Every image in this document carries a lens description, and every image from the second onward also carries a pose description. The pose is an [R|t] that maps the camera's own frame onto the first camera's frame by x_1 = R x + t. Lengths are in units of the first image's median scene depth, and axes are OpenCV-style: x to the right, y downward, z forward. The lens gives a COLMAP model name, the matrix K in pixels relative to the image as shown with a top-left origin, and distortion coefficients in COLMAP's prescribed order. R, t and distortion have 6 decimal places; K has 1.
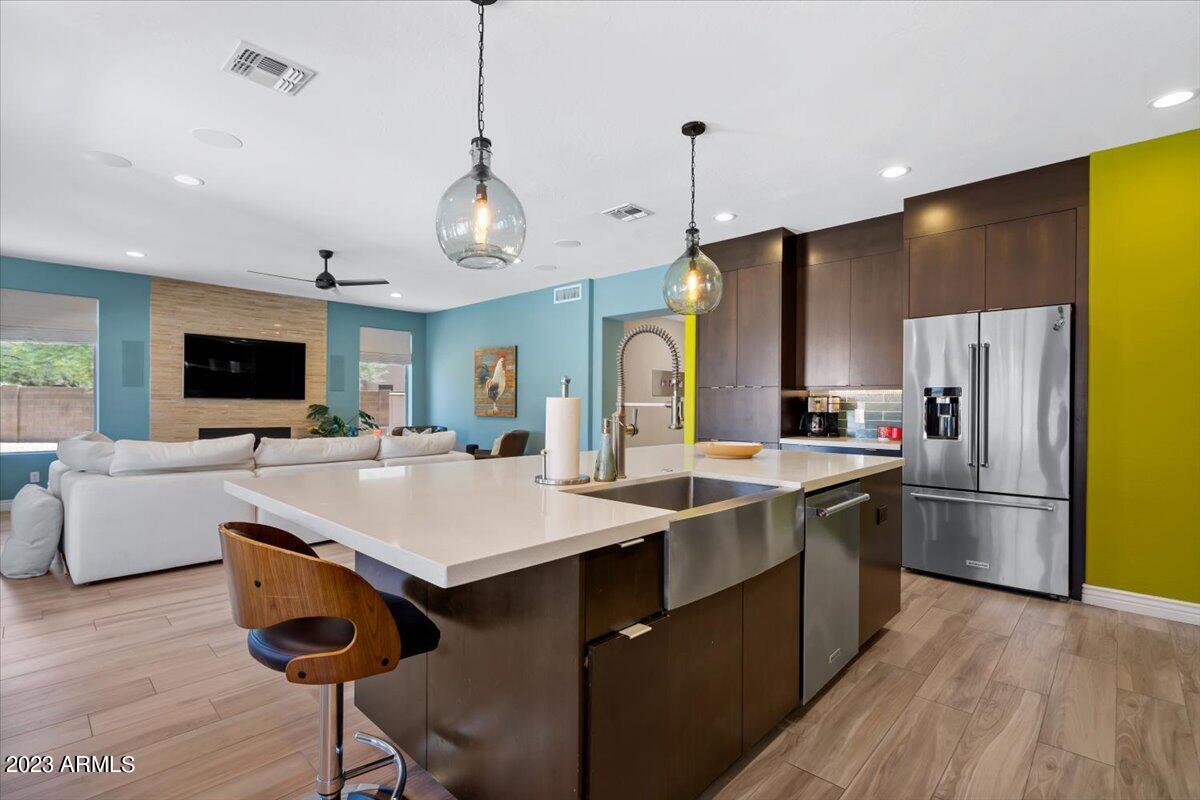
lens RADIAL K [[551.3, 0, 597.2], [0, 551.3, 404.6], [0, 0, 1]] dist [-0.001901, 0.001824]
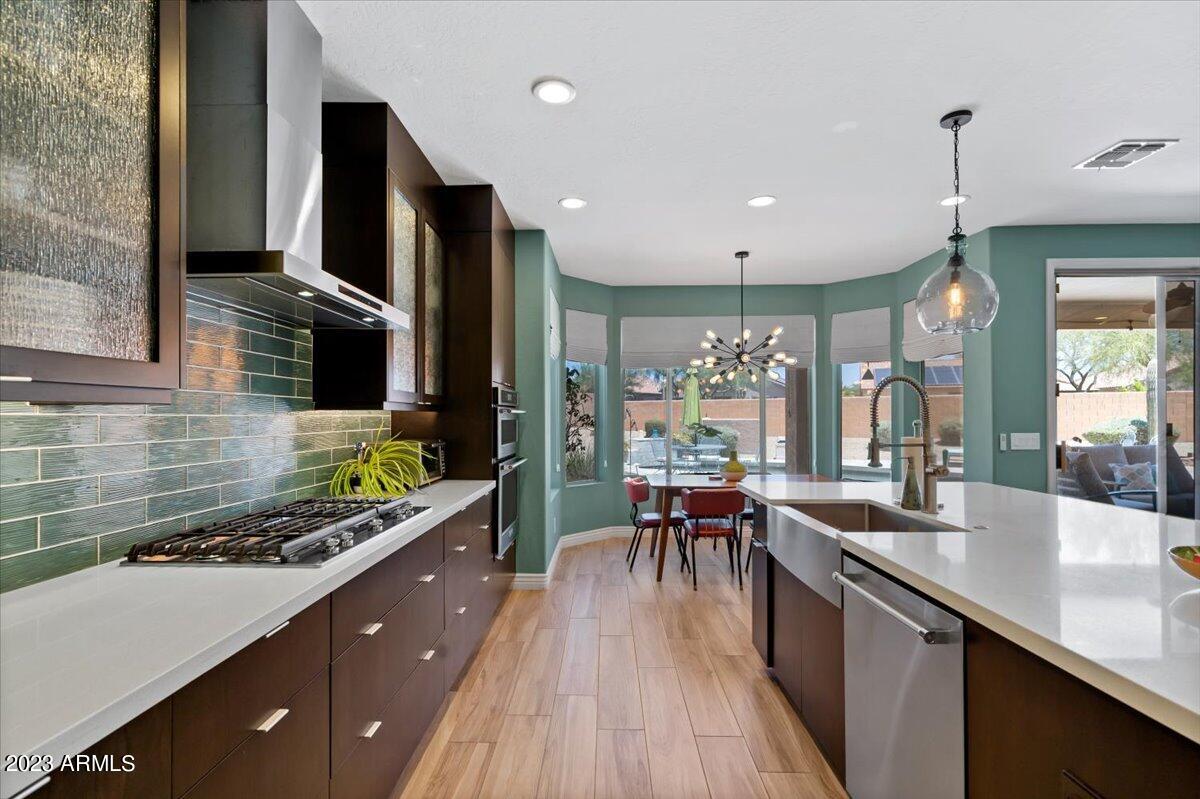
lens RADIAL K [[551.3, 0, 602.8], [0, 551.3, 410.1], [0, 0, 1]] dist [-0.001901, 0.001824]
pose [[-0.735073, -0.009276, -0.677925, 0.349651], [-0.001681, 0.999928, -0.011860, -0.015043], [0.677986, -0.007578, -0.735036, 0.383729]]
